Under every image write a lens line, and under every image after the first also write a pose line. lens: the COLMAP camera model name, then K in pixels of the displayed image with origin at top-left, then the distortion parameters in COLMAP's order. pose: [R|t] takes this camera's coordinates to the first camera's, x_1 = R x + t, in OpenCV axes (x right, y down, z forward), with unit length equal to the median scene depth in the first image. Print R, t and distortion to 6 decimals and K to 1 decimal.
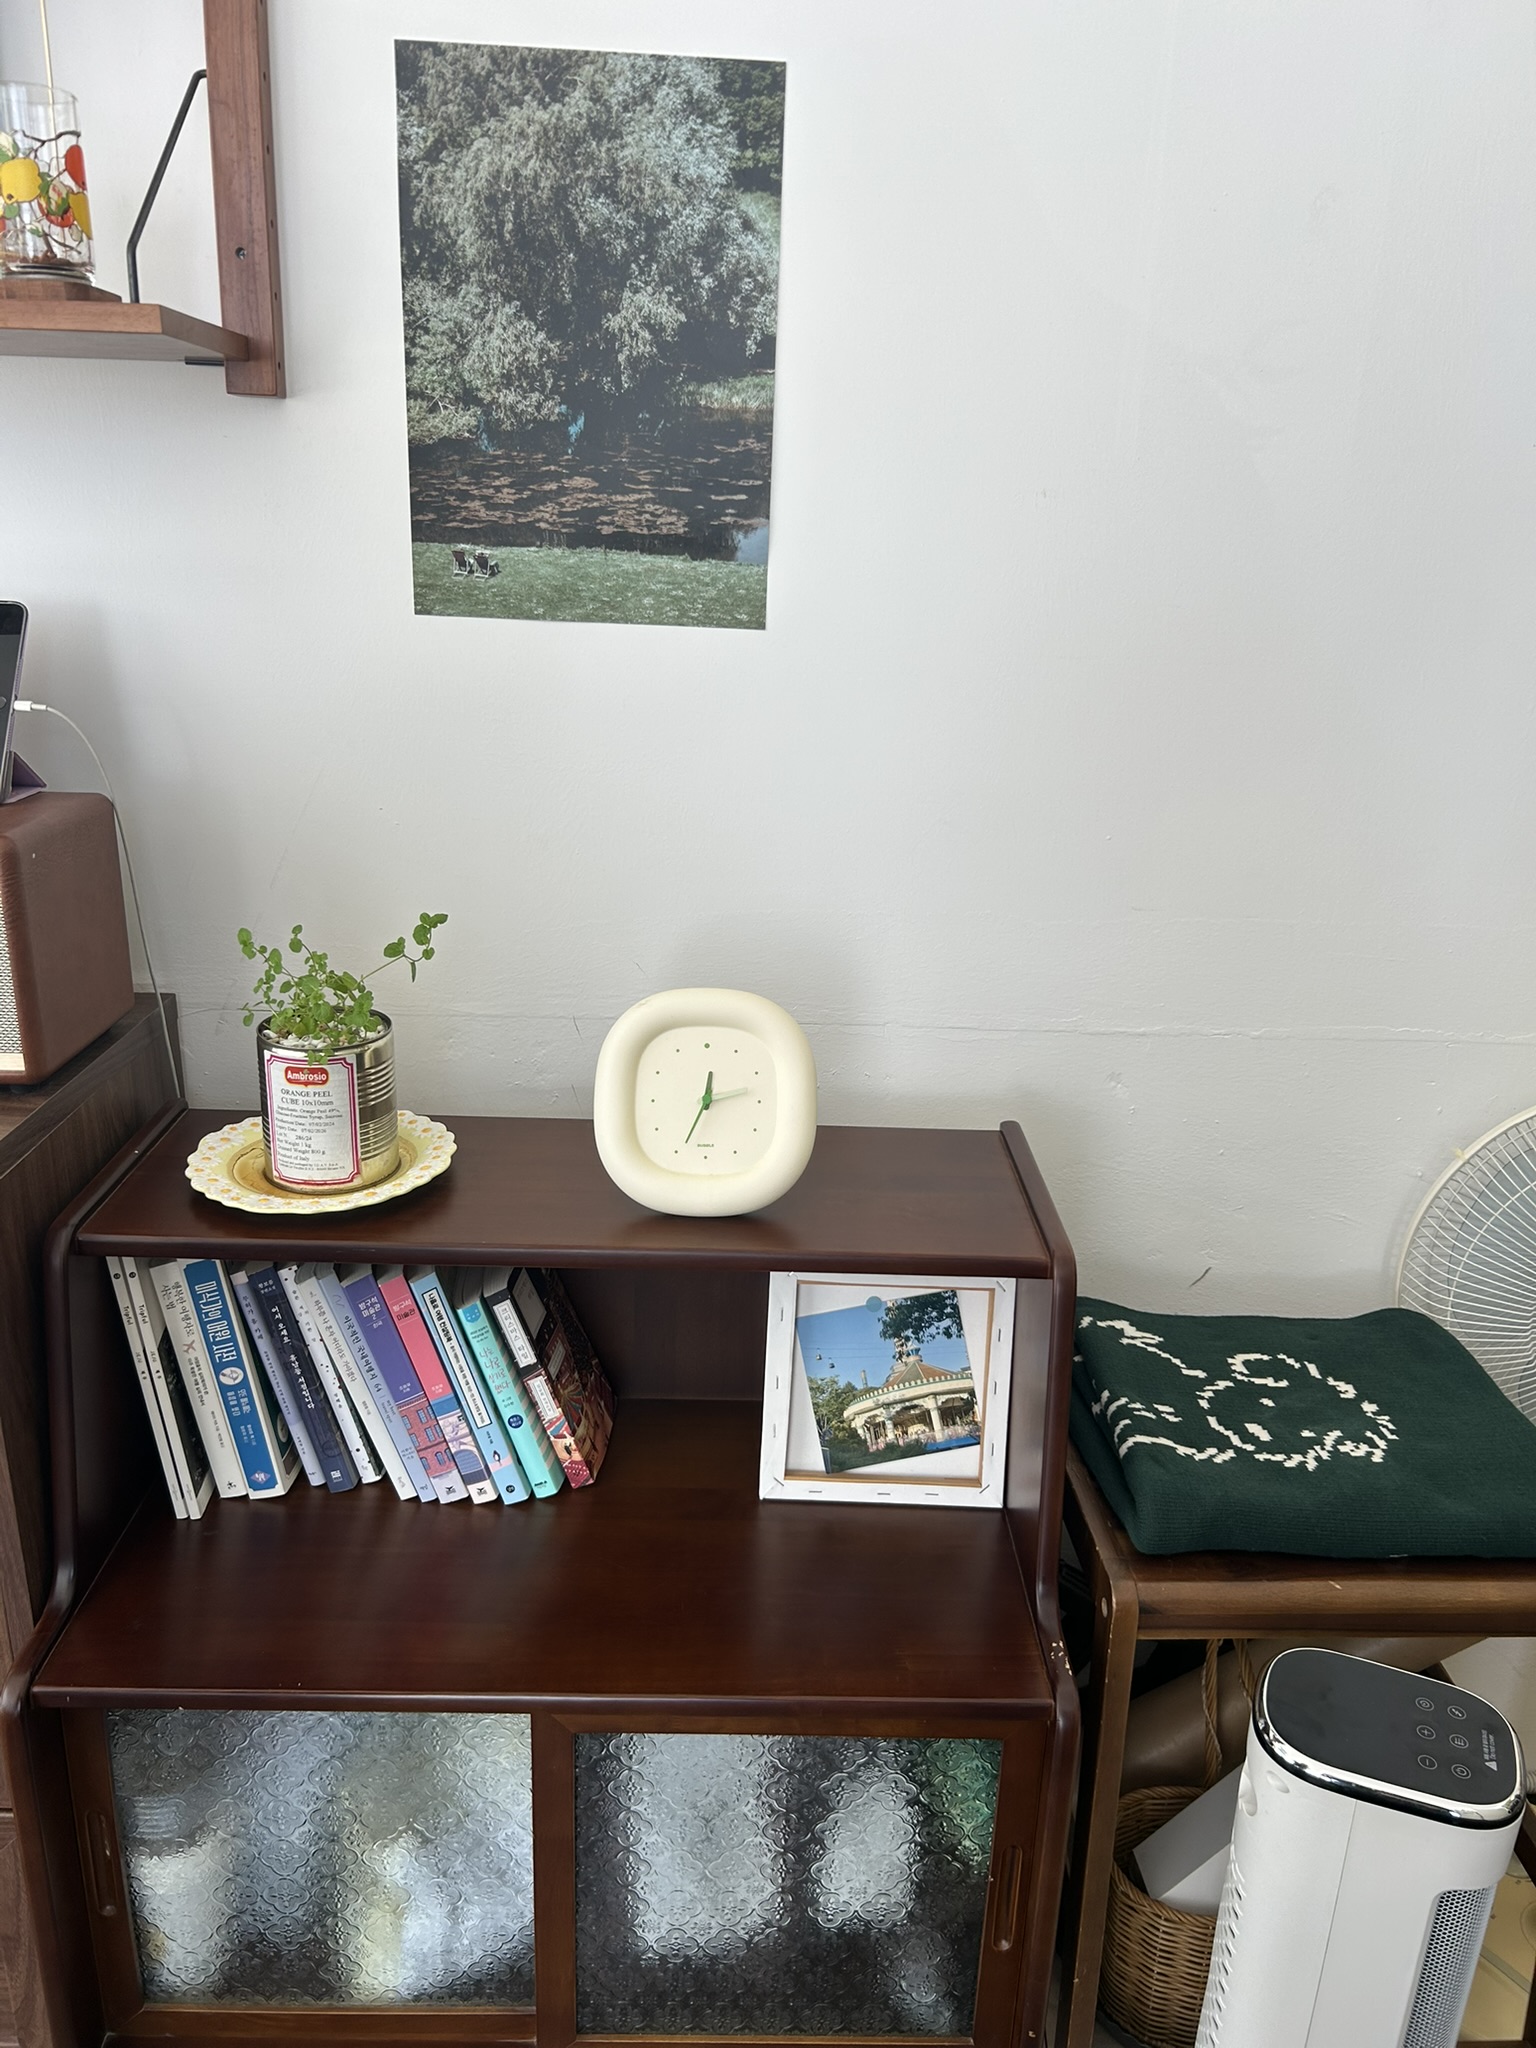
lens RADIAL K [[1537.8, 0, 773.8], [0, 1537.8, 1022.0], [0, 0, 1]] dist [0.026649, -0.038725]
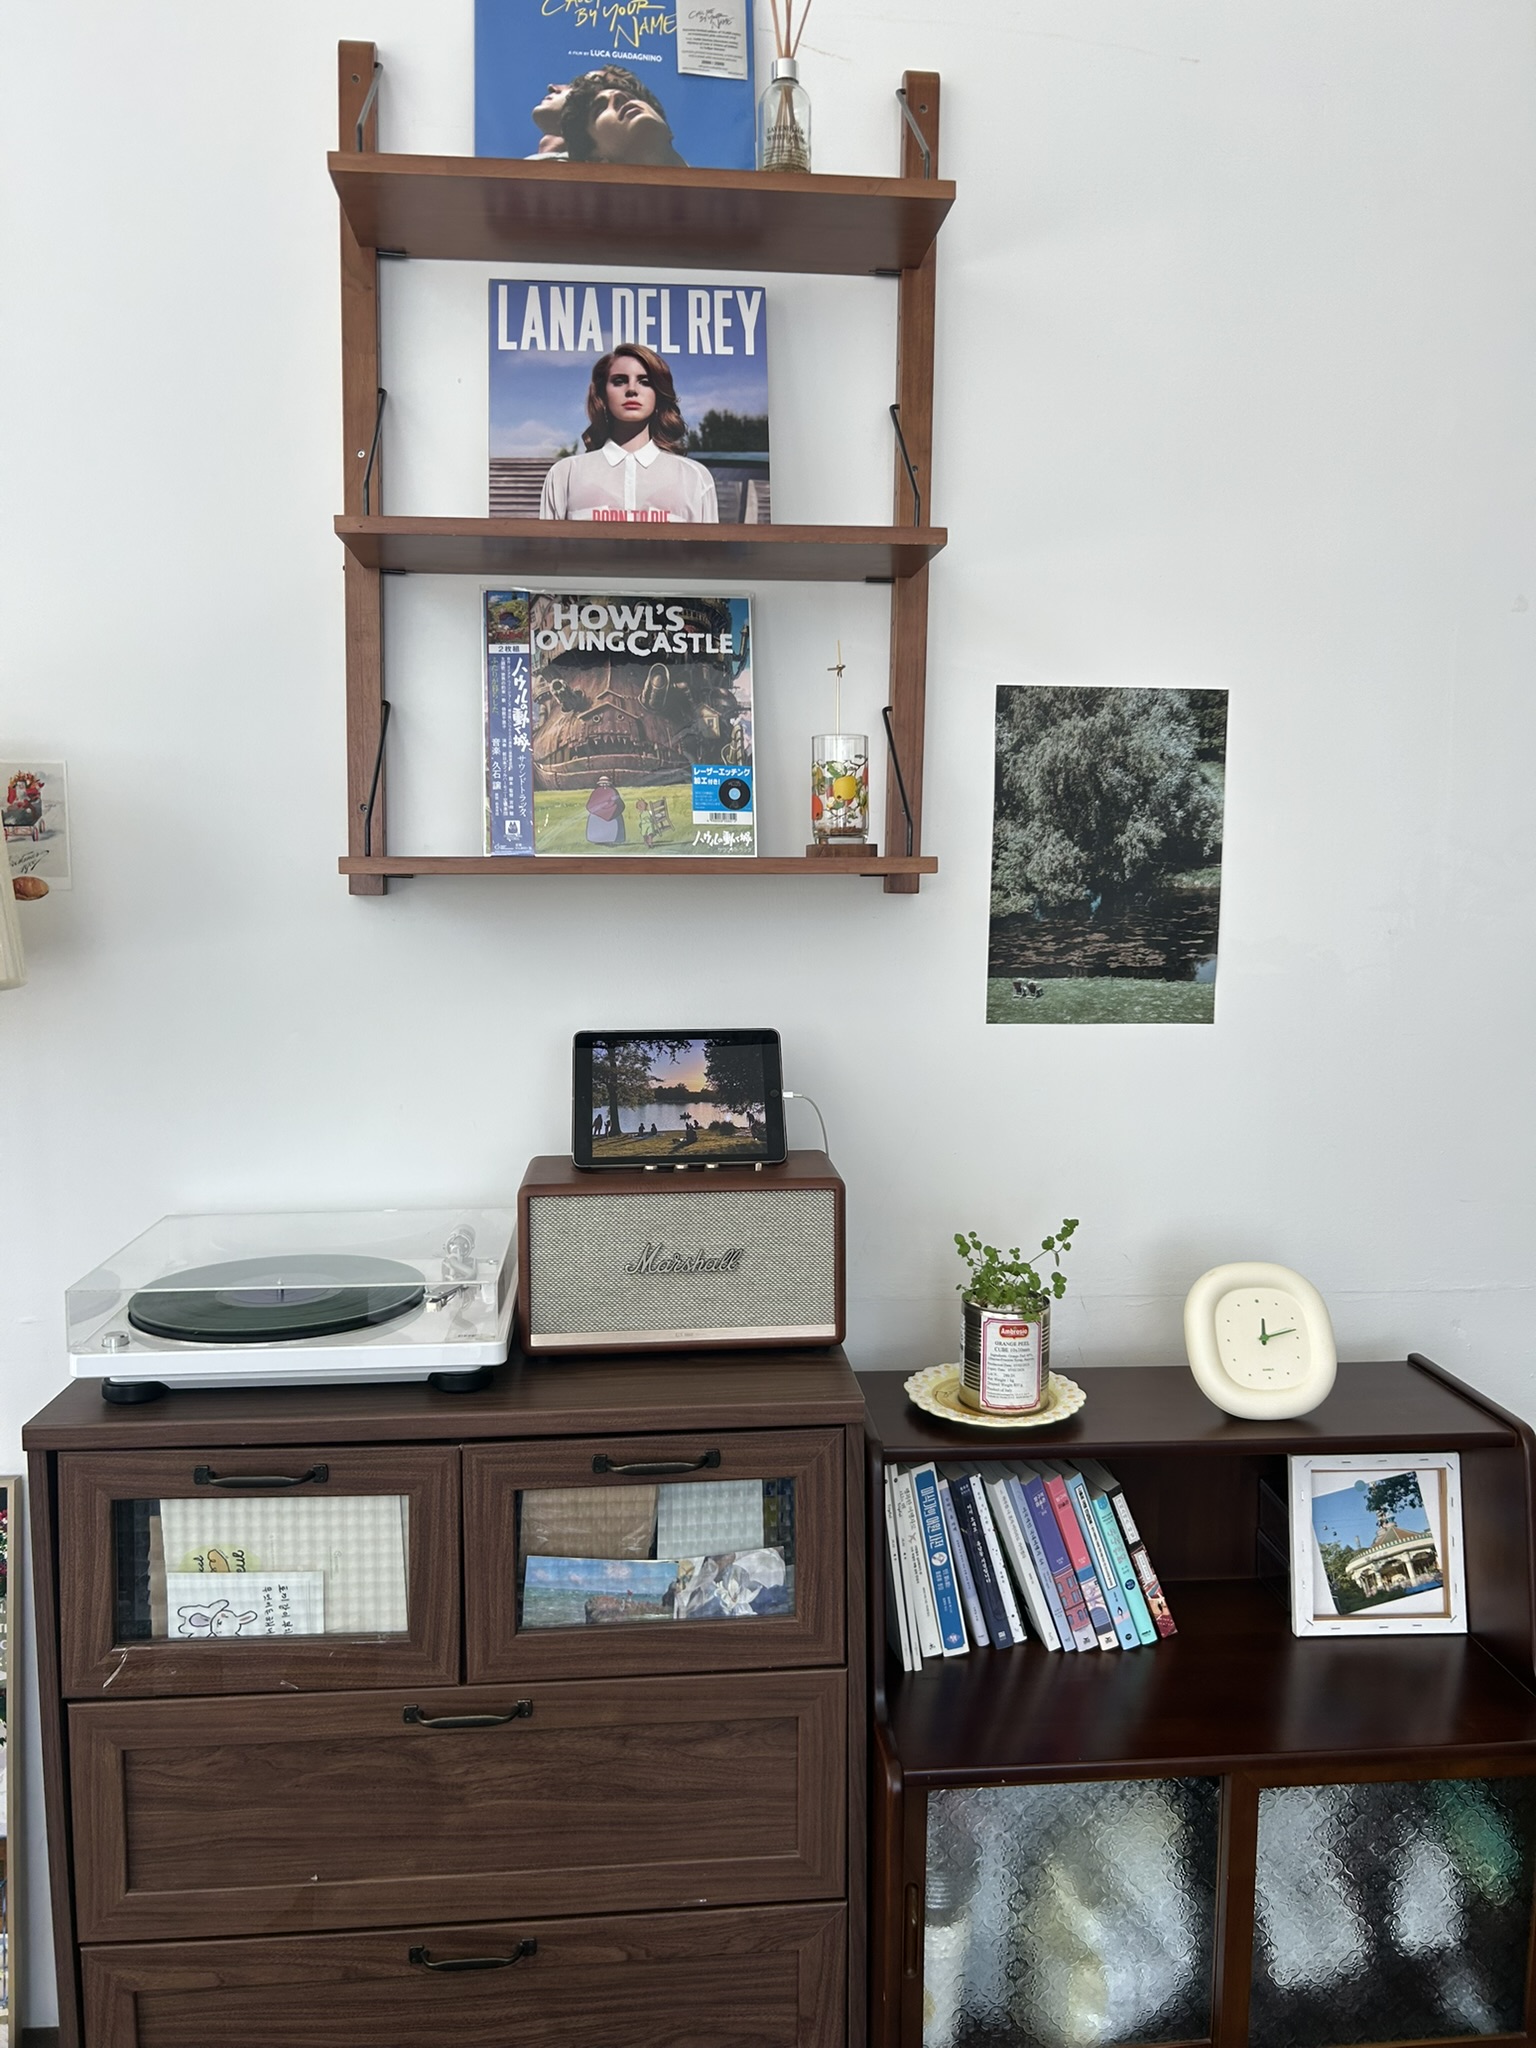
lens RADIAL K [[1537.8, 0, 773.8], [0, 1537.8, 1022.0], [0, 0, 1]] dist [0.026649, -0.038725]
pose [[0.997115, -0.040987, 0.063896, -0.558435], [0.054036, 0.974406, -0.218204, 0.049587], [-0.053317, 0.221027, 0.973809, -0.460569]]
